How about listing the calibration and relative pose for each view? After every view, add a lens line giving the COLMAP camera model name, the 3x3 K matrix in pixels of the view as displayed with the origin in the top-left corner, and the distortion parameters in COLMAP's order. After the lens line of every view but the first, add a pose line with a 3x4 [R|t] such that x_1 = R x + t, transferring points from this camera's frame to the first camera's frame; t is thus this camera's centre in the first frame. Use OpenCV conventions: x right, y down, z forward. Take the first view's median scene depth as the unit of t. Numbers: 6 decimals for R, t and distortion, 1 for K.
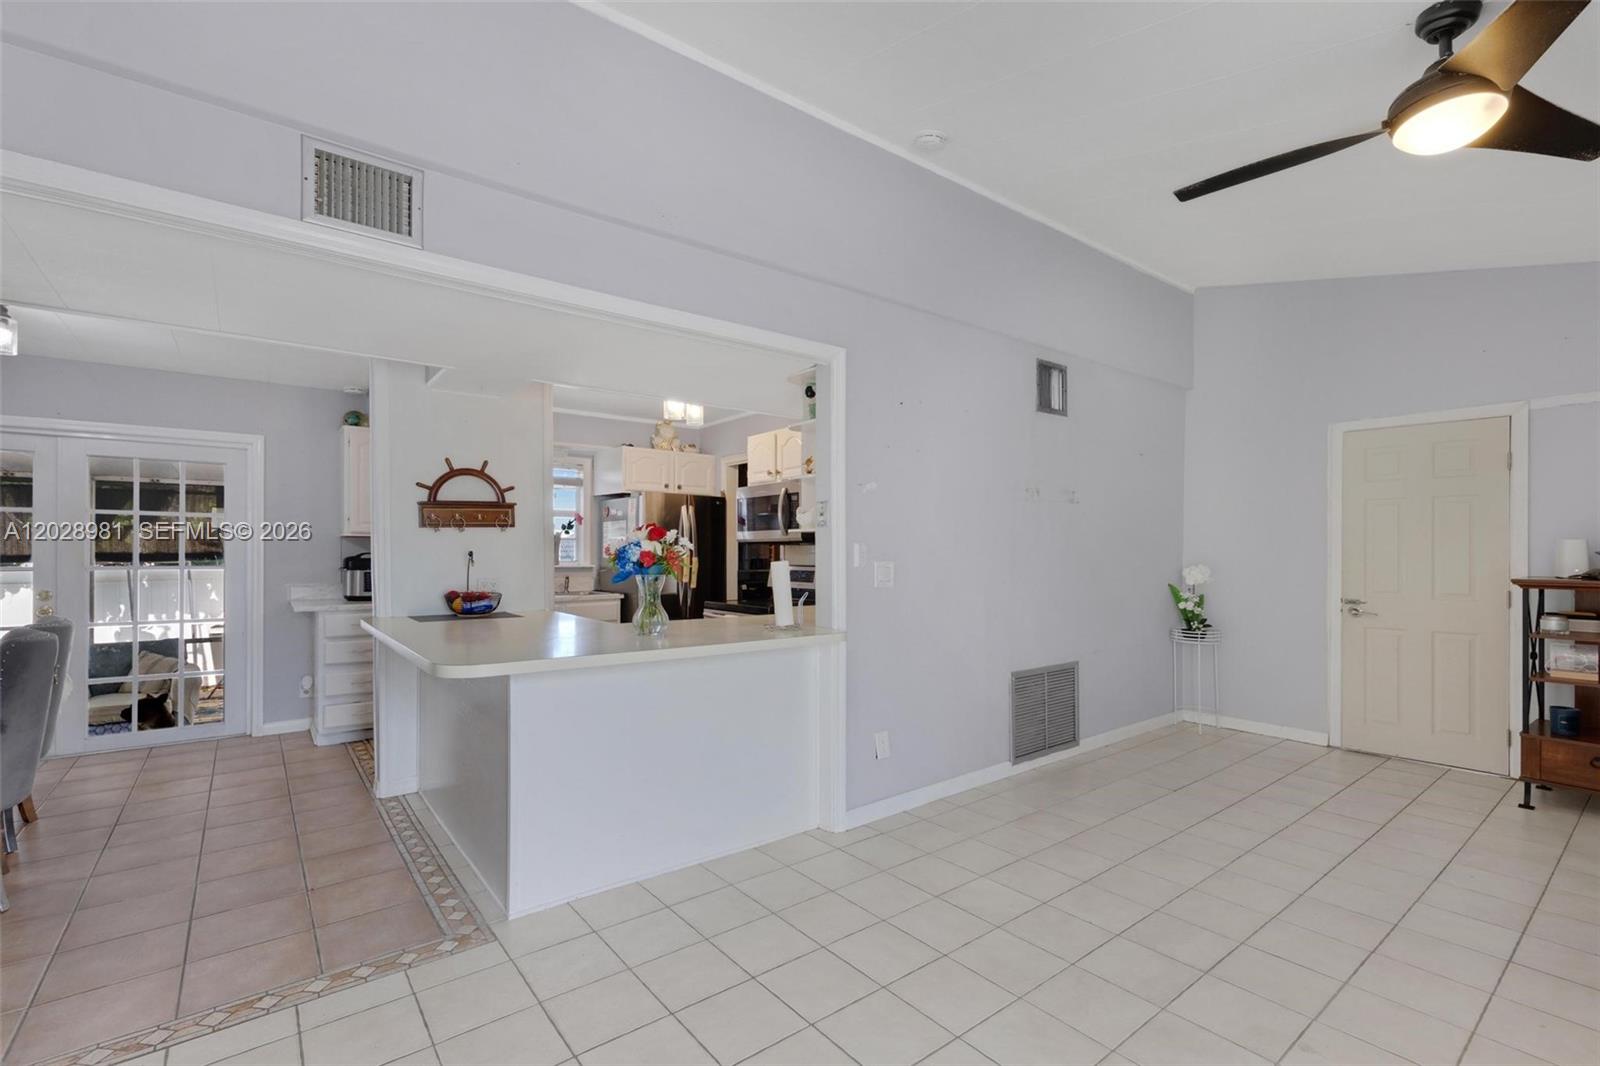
lens RADIAL K [[696.4, 0, 814.8], [0, 696.4, 555.2], [0, 0, 1]] dist [0.007498, 0.000935]
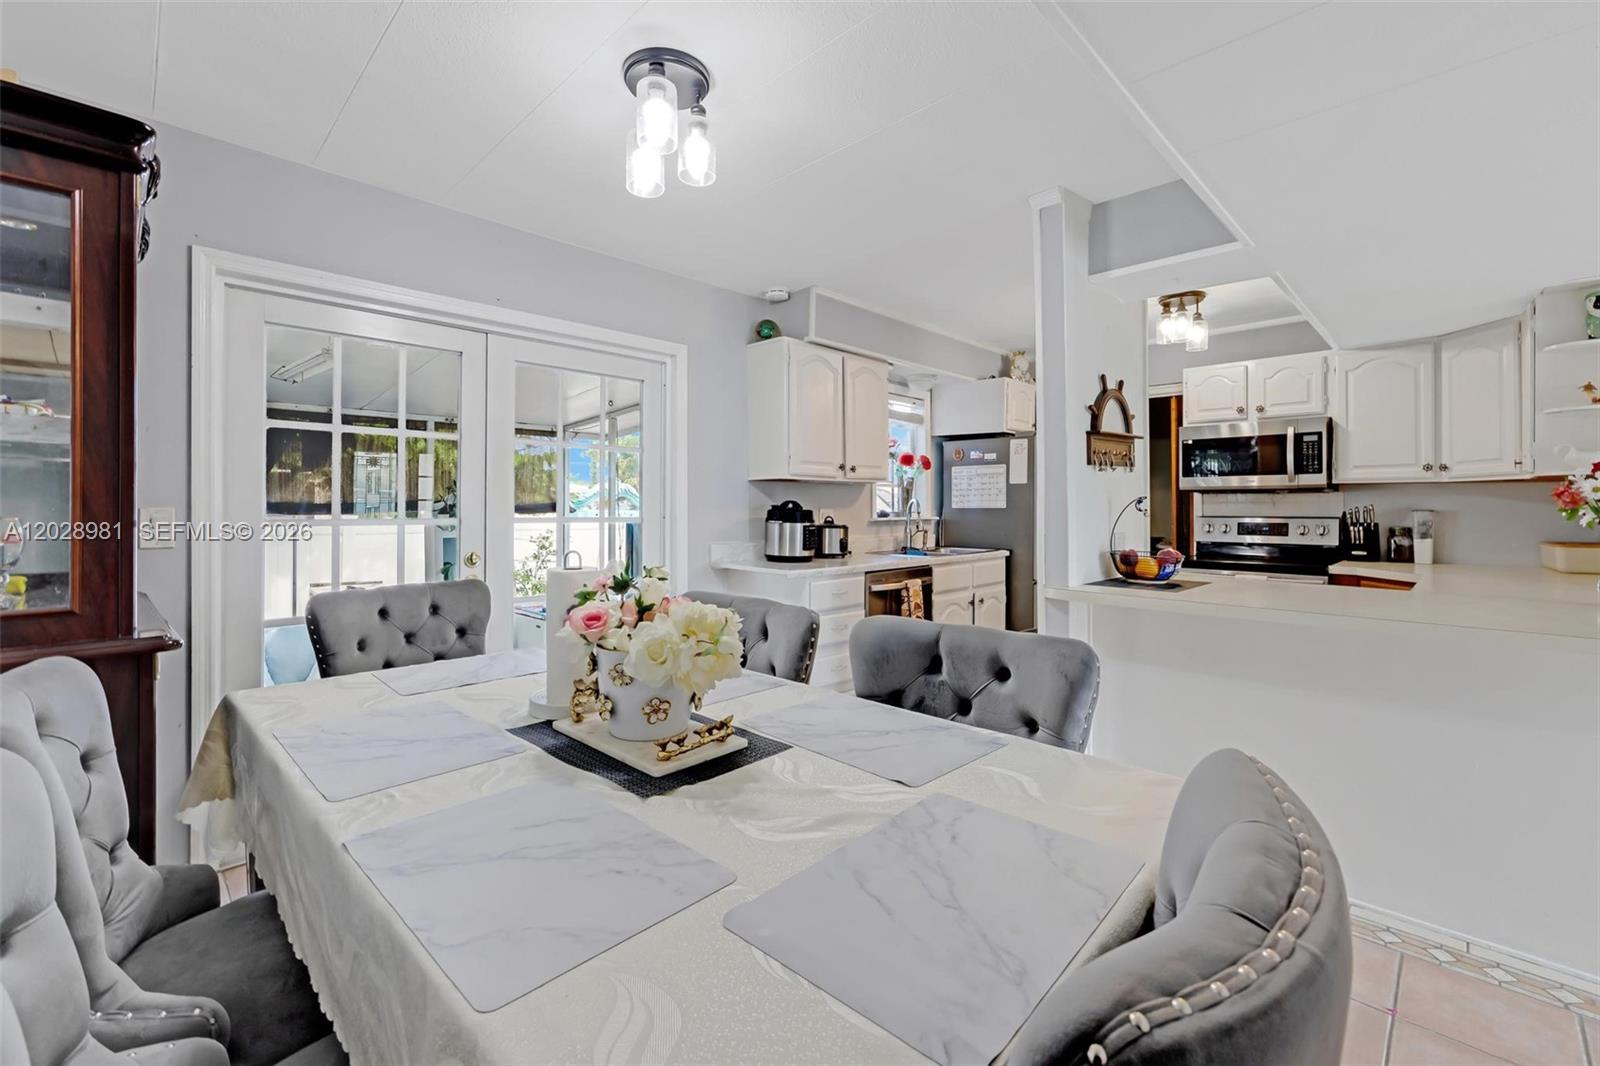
lens RADIAL K [[672.5, 0, 793.9], [0, 672.5, 506.6], [0, 0, 1]] dist [-0.010716, 0.002362]
pose [[0.996059, 0.000614, 0.088693, -0.778143], [-0.000077, 0.999982, -0.006052, 0.008430], [-0.088695, 0.006022, 0.996041, 0.252214]]
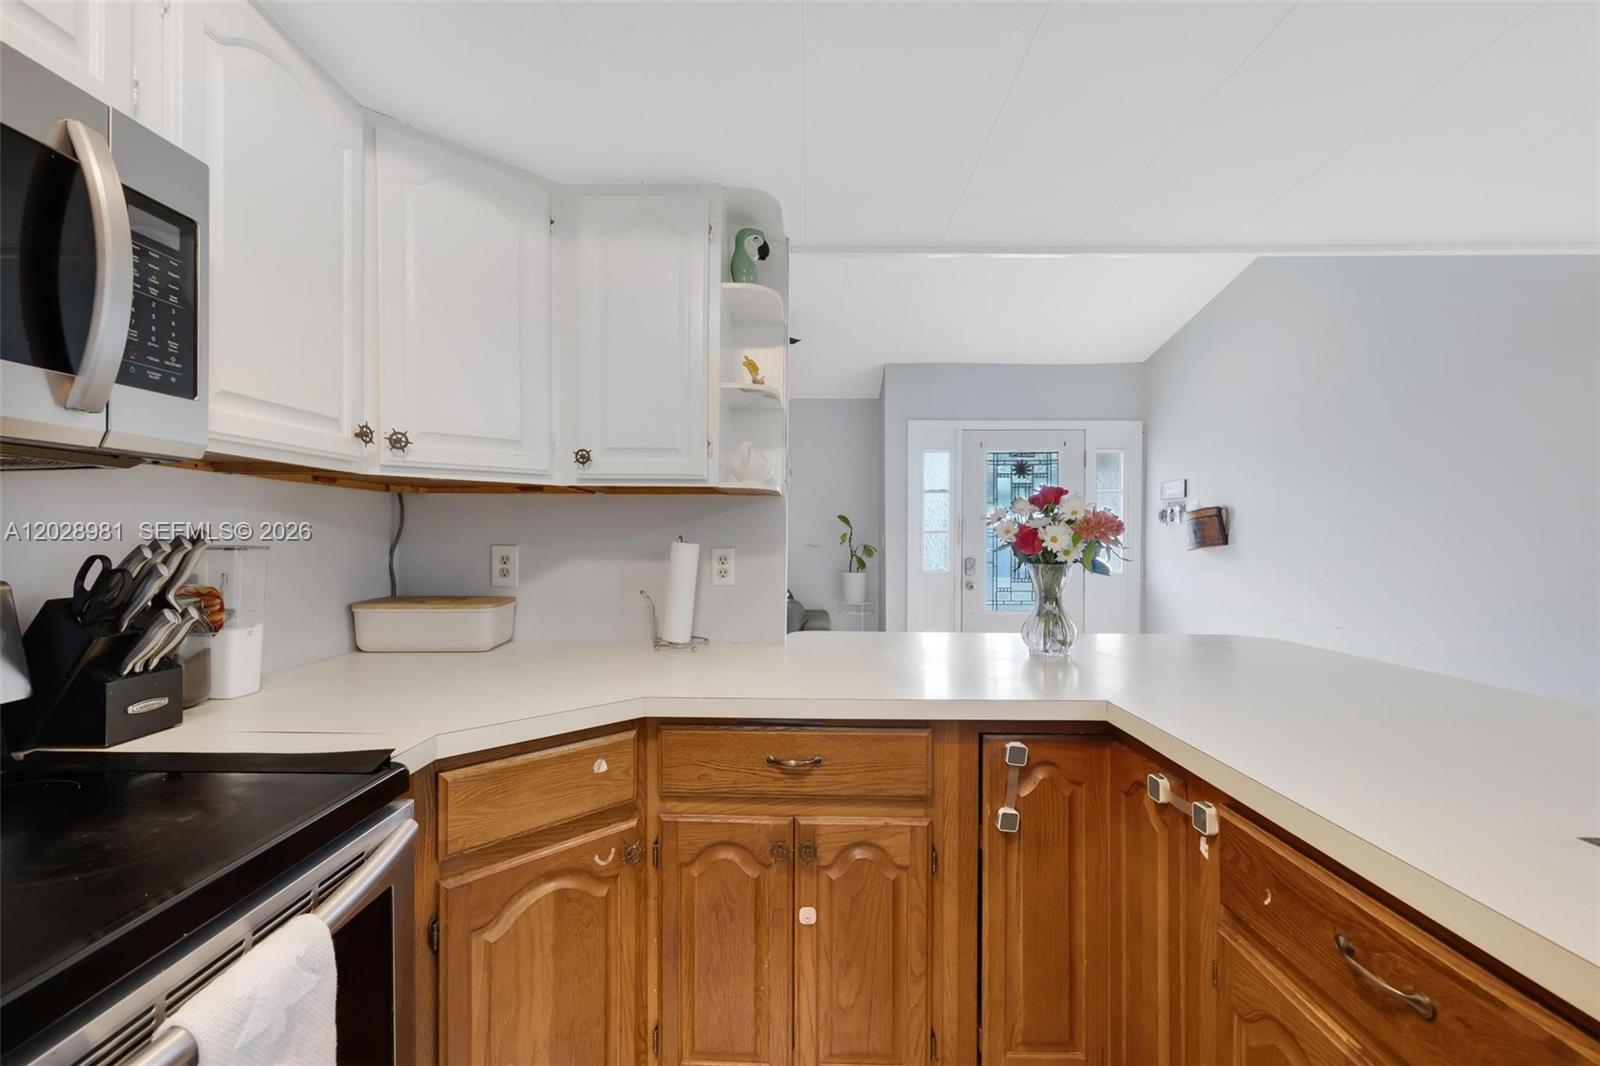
lens RADIAL K [[672.5, 0, 813.9], [0, 672.5, 529.6], [0, 0, 1]] dist [-0.010716, 0.002362]
pose [[-0.777722, -0.003297, 0.628600, -0.307305], [-0.009526, 0.999933, -0.006542, -0.000094], [-0.628537, -0.011075, -0.777701, 1.078944]]
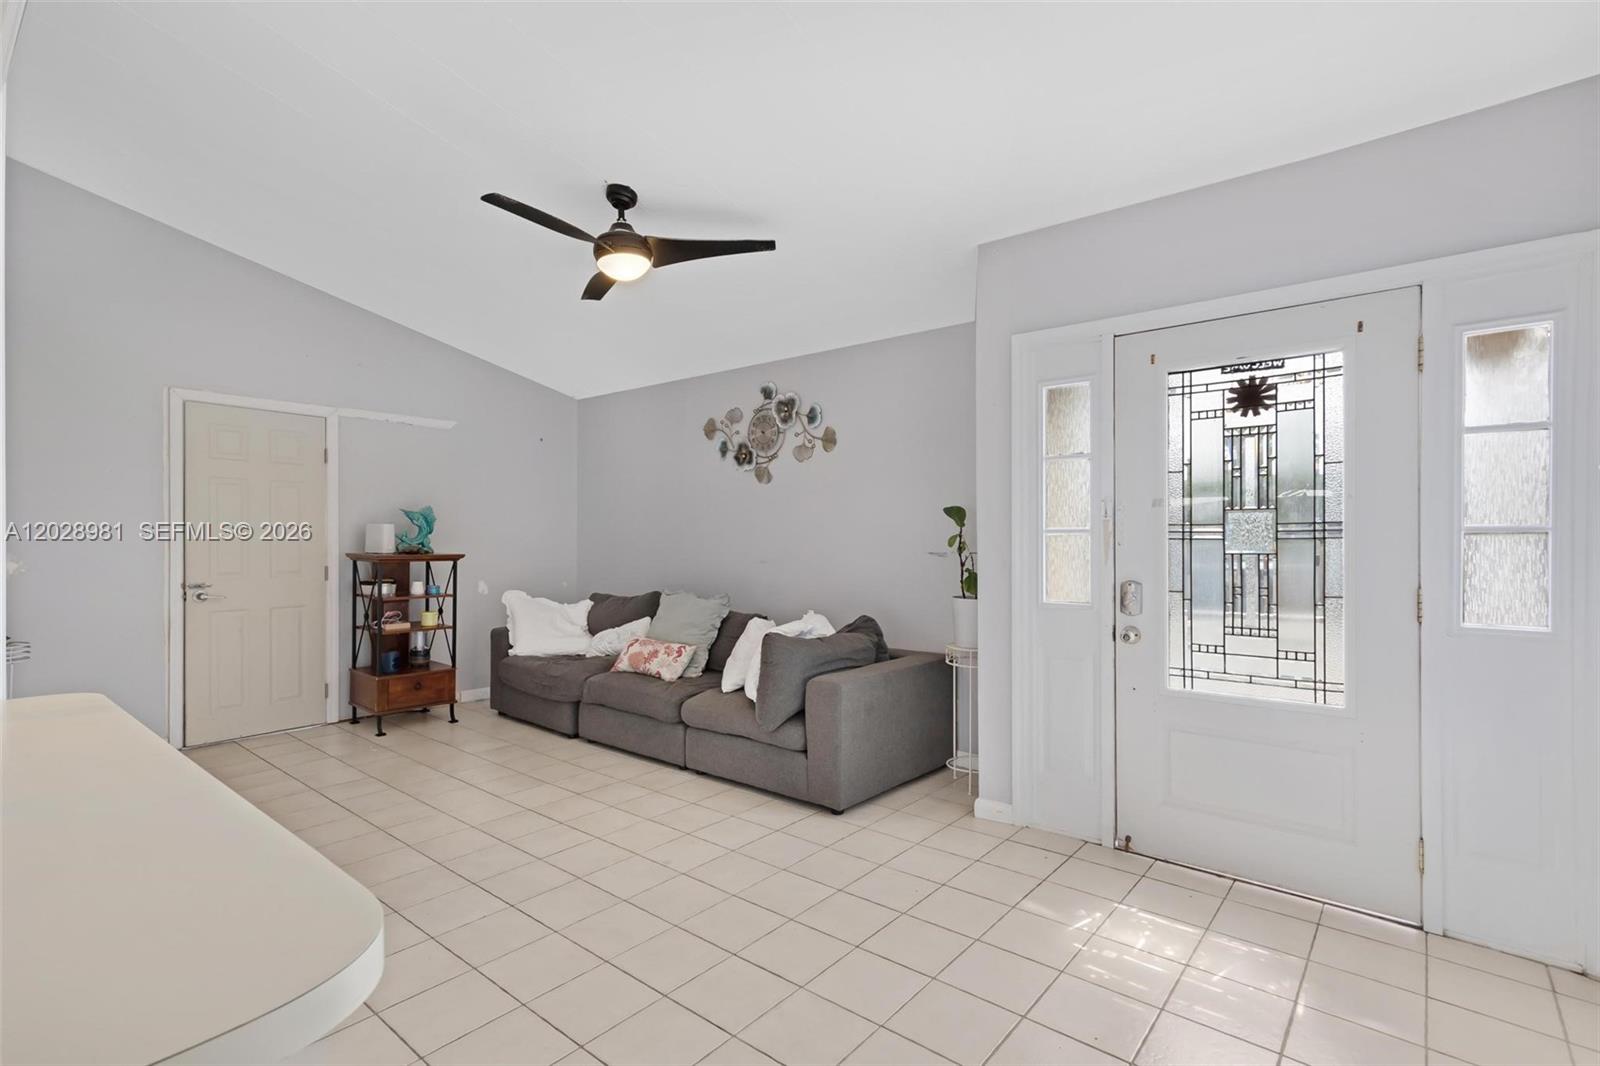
lens RADIAL K [[758.0, 0, 806.1], [0, 758.0, 543.3], [0, 0, 1]] dist [-0.005741, 0.001321]
pose [[-0.196458, -0.011276, 0.980447, -0.392215], [-0.001206, 0.999936, 0.011258, -0.002778], [-0.980511, 0.001030, -0.196459, 0.434536]]
